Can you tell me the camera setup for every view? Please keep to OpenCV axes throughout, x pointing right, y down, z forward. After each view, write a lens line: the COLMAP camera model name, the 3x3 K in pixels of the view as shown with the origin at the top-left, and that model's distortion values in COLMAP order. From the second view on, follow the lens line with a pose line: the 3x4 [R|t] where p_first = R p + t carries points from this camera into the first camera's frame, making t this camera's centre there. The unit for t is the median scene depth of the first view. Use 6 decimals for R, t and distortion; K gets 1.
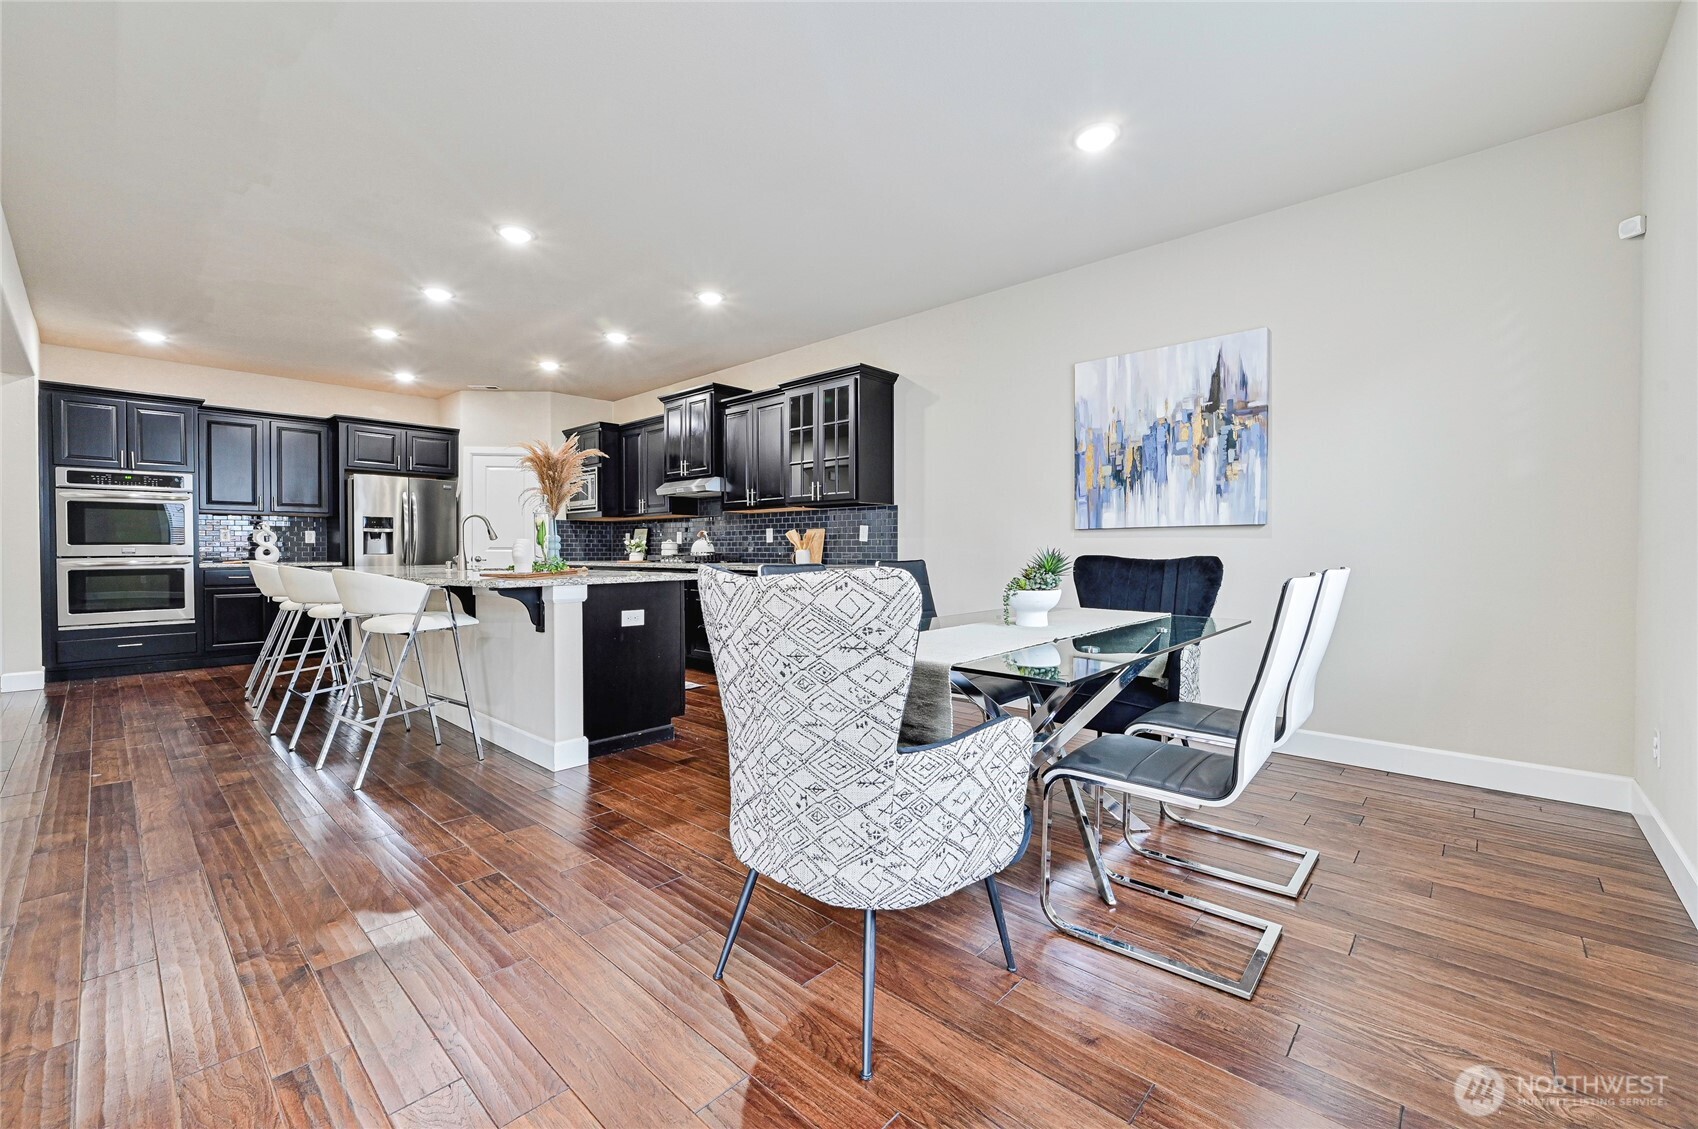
lens RADIAL K [[674.2, 0, 853.2], [0, 674.2, 552.8], [0, 0, 1]] dist [-0.001077, 0.000150]
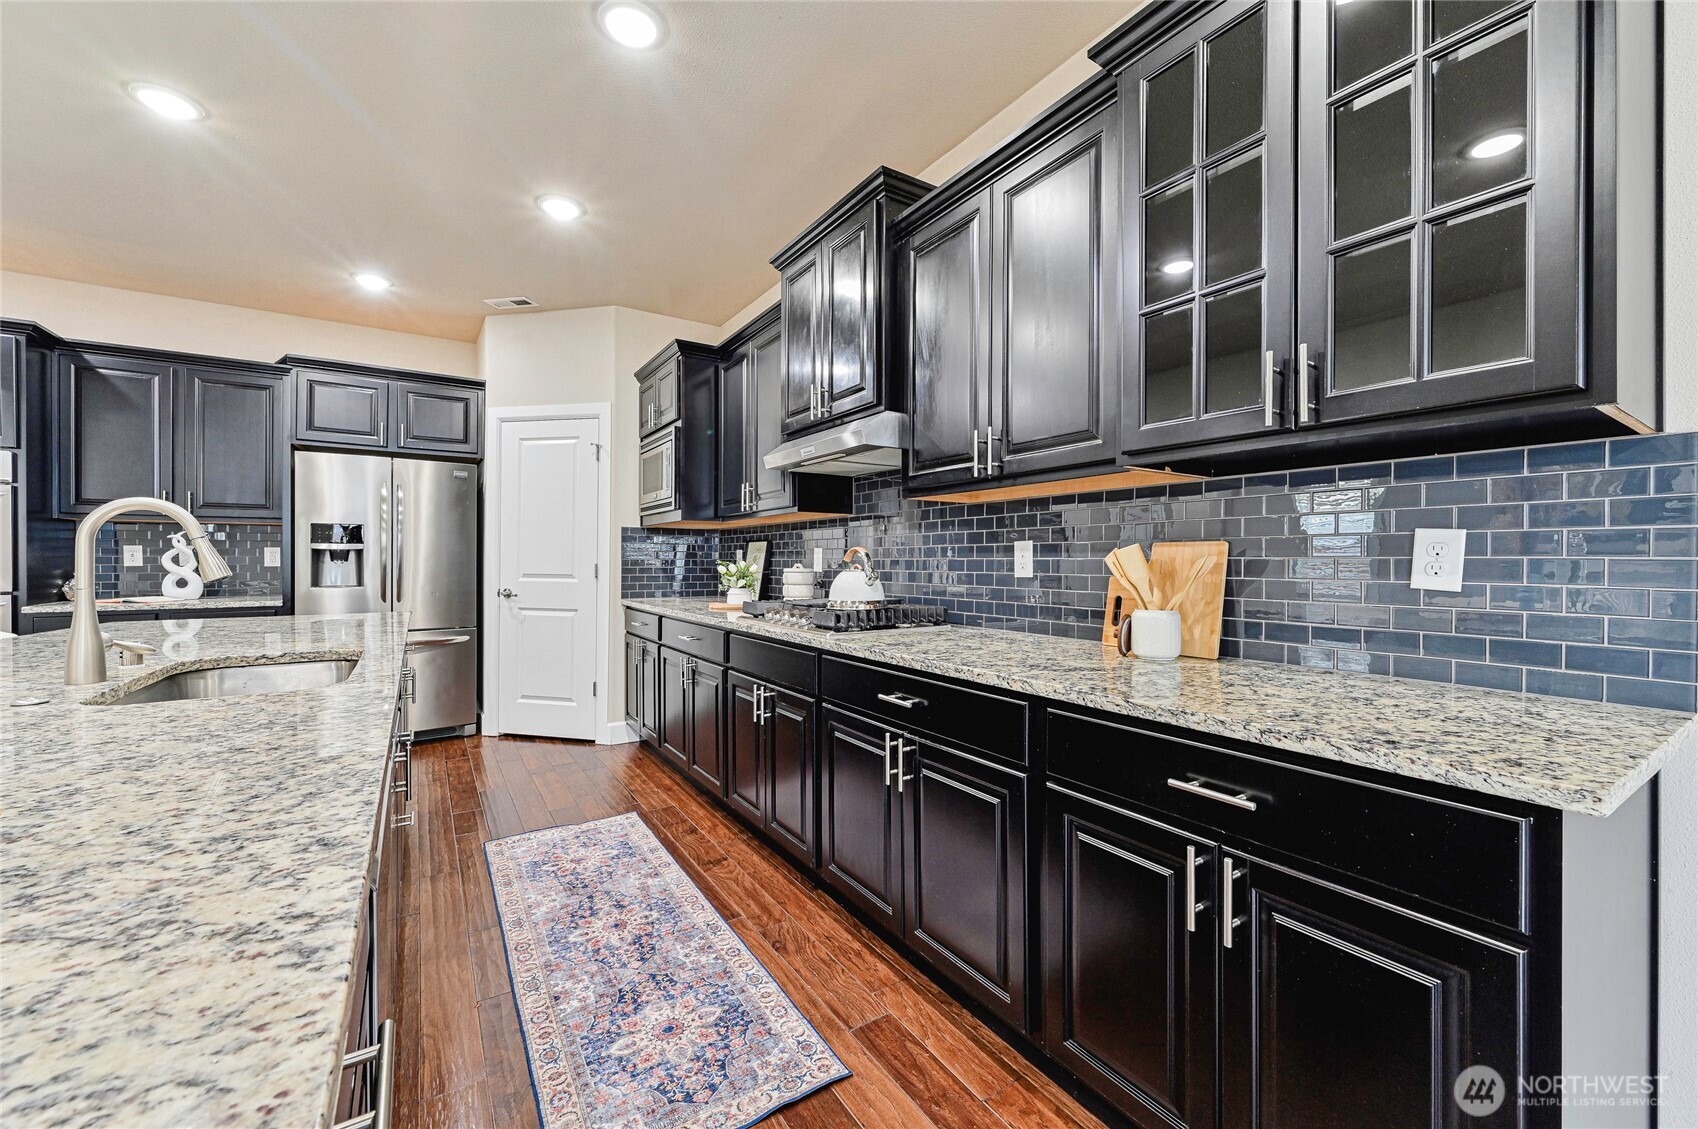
lens RADIAL K [[674.2, 0, 855.1], [0, 674.2, 568.0], [0, 0, 1]] dist [-0.001077, 0.000150]
pose [[0.962328, 0.006636, -0.271810, -0.101200], [-0.004596, 0.999956, 0.008142, -0.021196], [0.271852, -0.006586, 0.962316, 0.545828]]
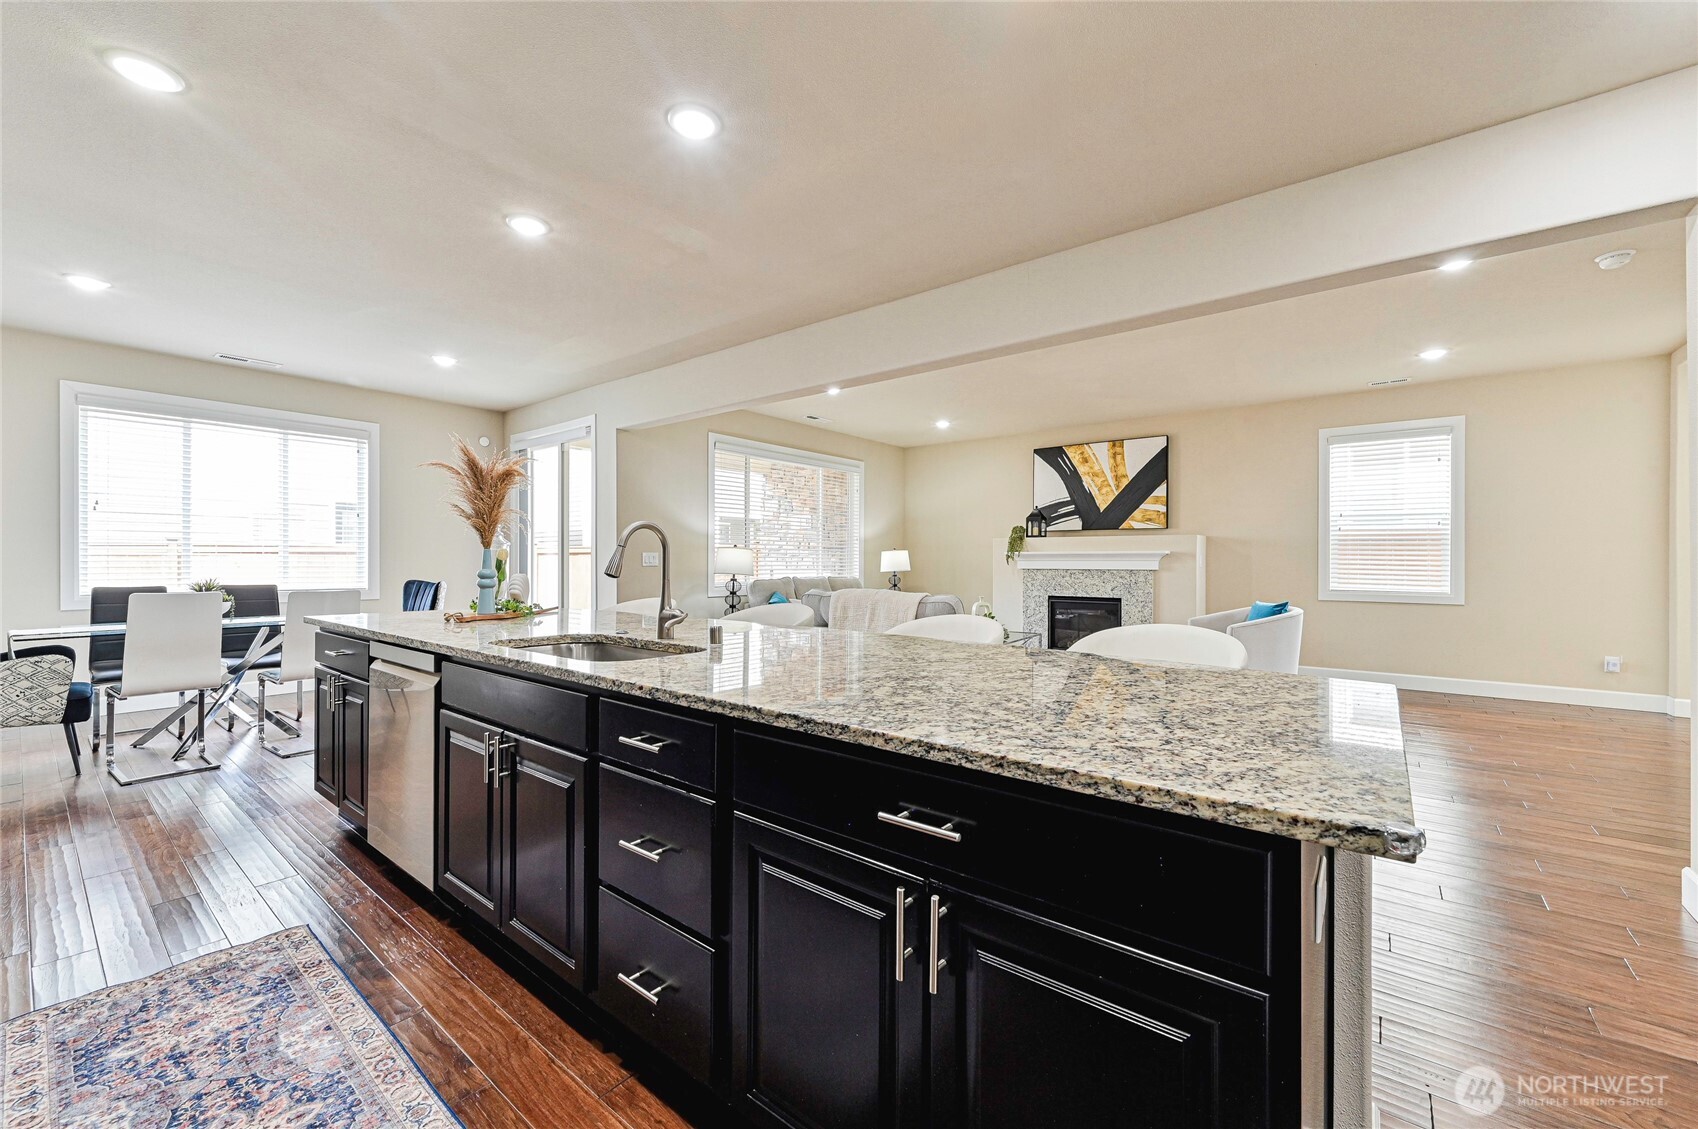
lens RADIAL K [[674.2, 0, 847.8], [0, 674.2, 560.4], [0, 0, 1]] dist [-0.001077, 0.000150]
pose [[-0.998836, -0.004907, -0.047976, -0.464882], [-0.004802, 0.999986, -0.002301, -0.020500], [0.047986, -0.002068, -0.998846, 1.026990]]
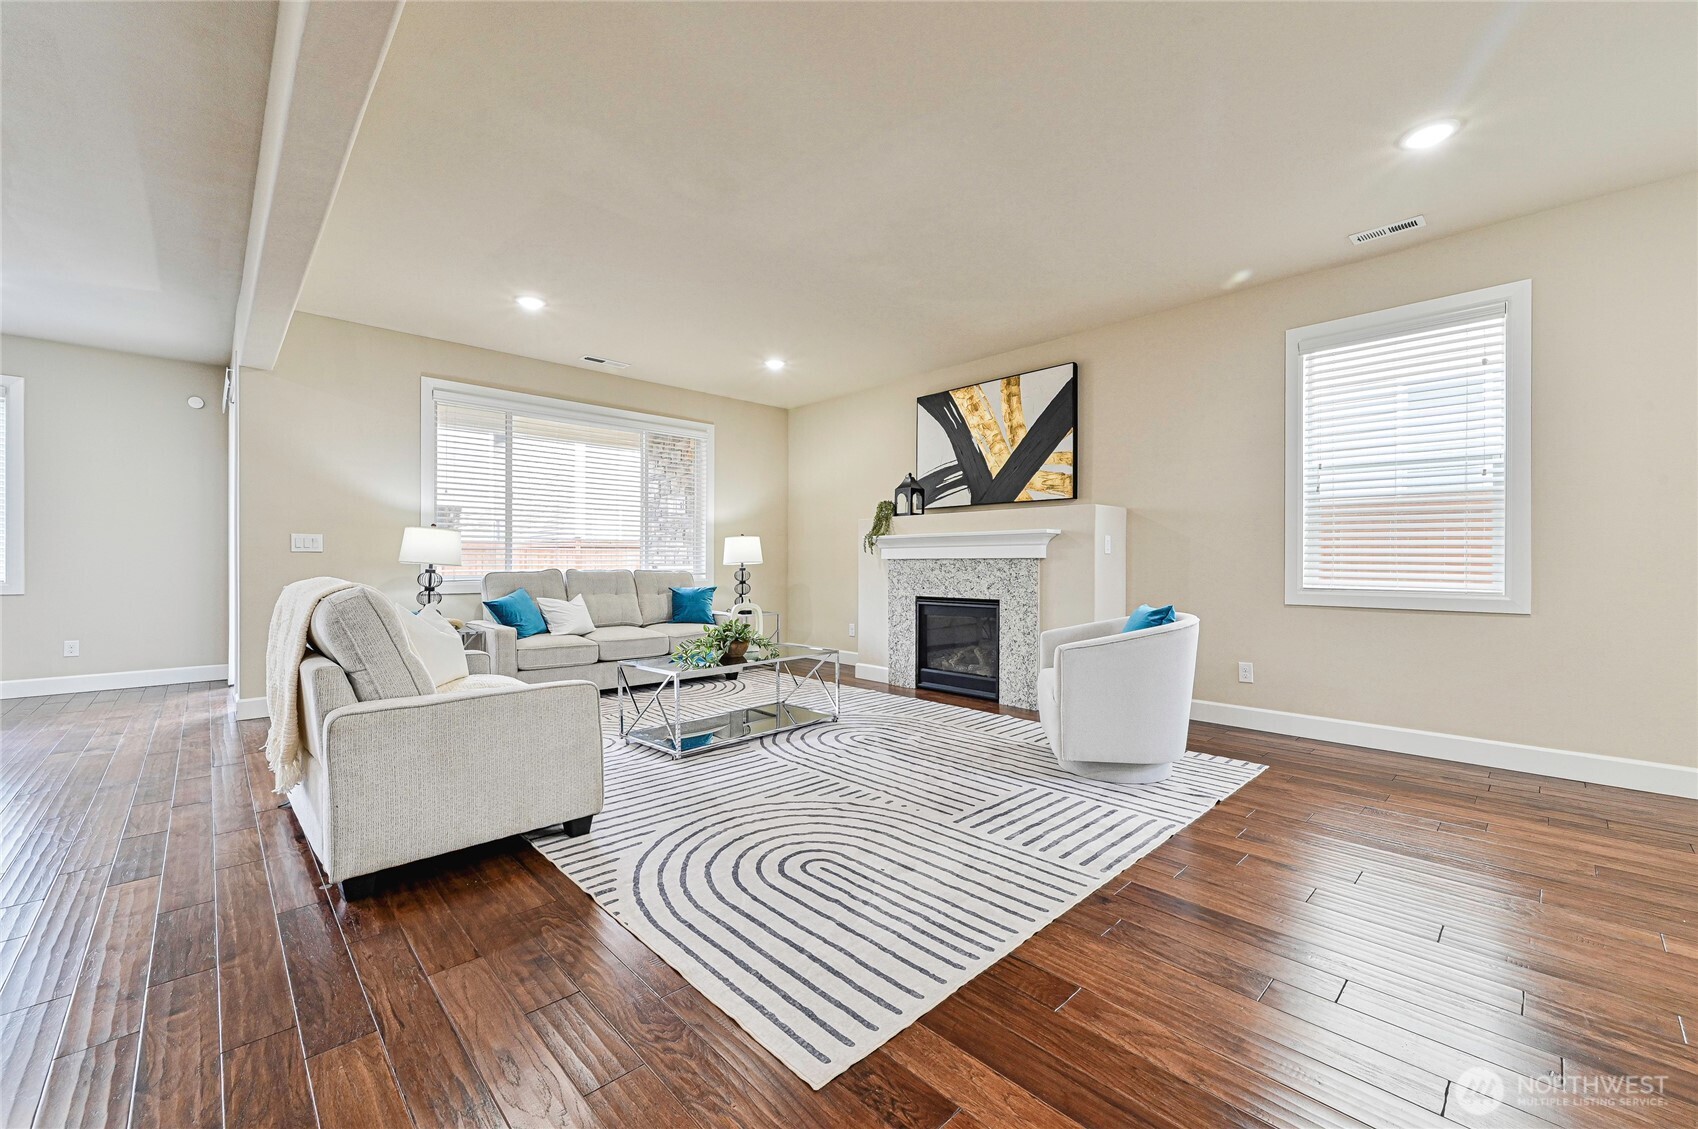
lens RADIAL K [[674.2, 0, 851.9], [0, 674.2, 562.4], [0, 0, 1]] dist [-0.001077, 0.000150]
pose [[-0.996142, -0.003423, 0.087685, -0.847639], [-0.003728, 0.999988, -0.003307, -0.003399], [-0.087672, -0.003621, -0.996143, 0.732190]]
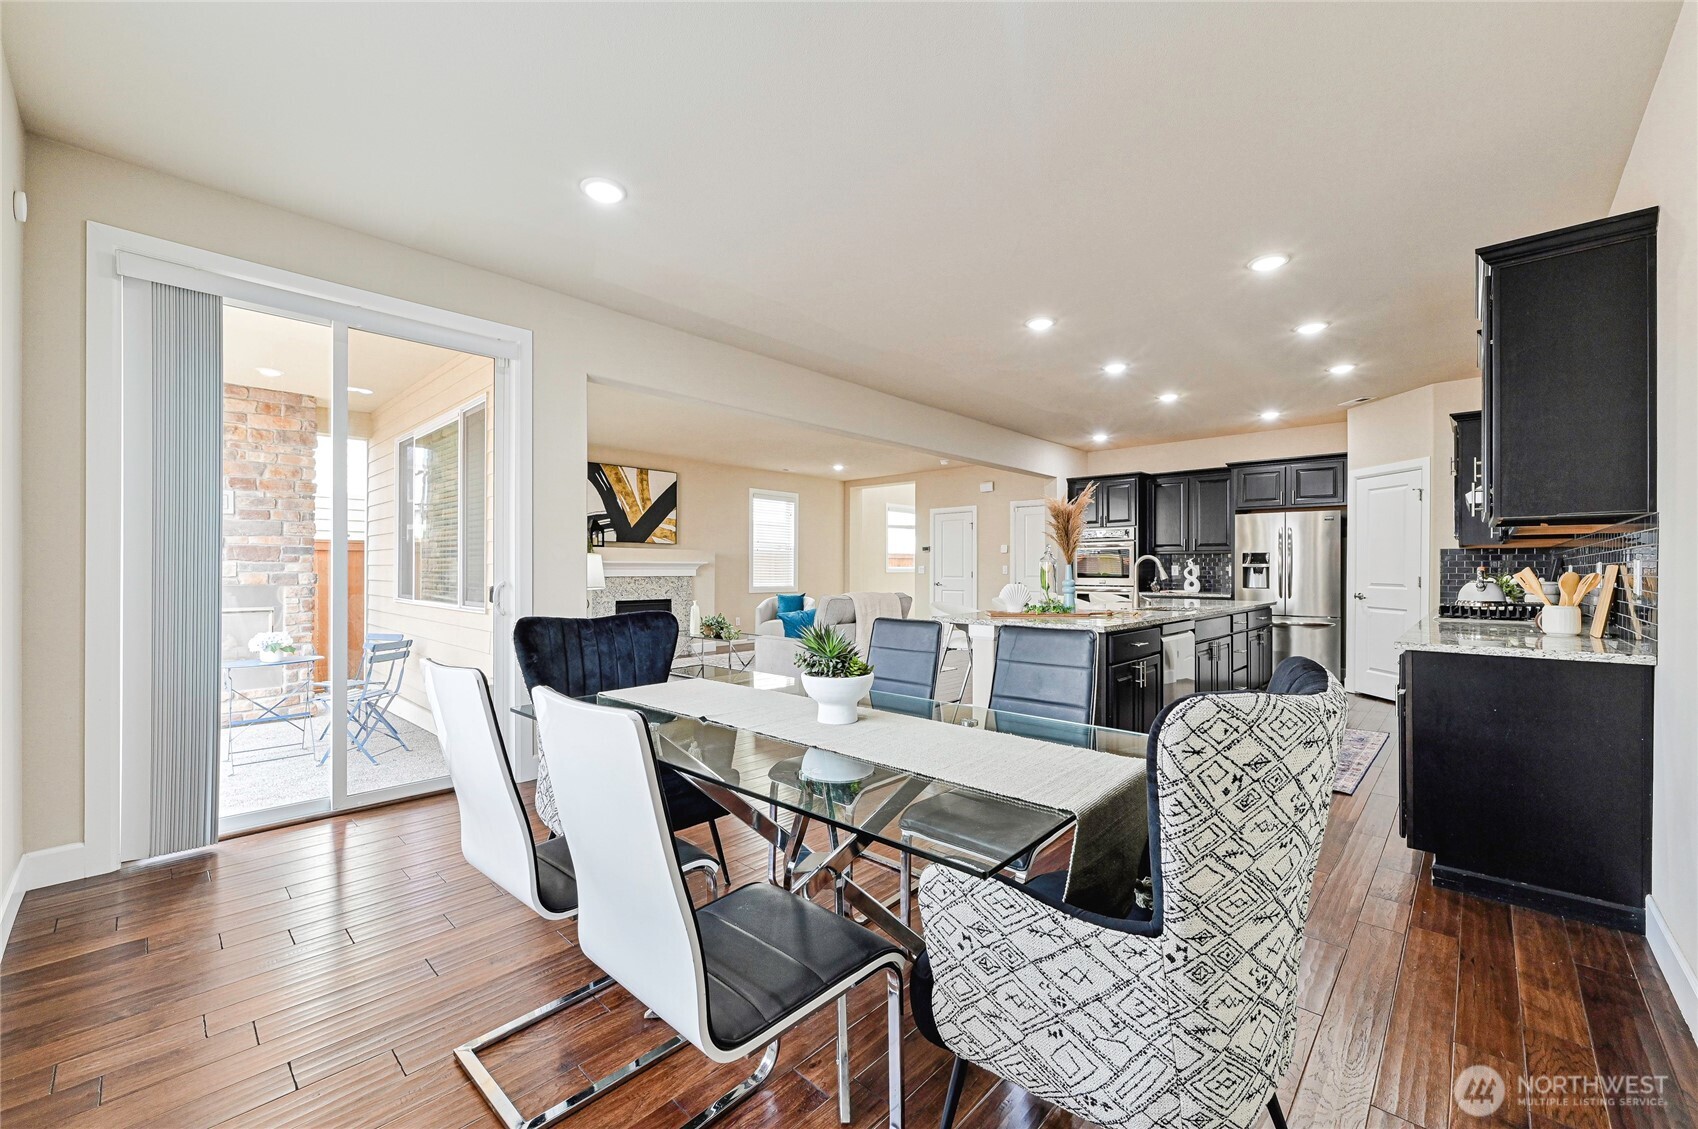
lens RADIAL K [[674.2, 0, 851.9], [0, 674.2, 563.0], [0, 0, 1]] dist [-0.001077, 0.000150]
pose [[-0.030985, -0.006040, -0.999502, 0.376611], [-0.002827, 0.999978, -0.005955, -0.029023], [0.999516, 0.002641, -0.031001, 0.391670]]
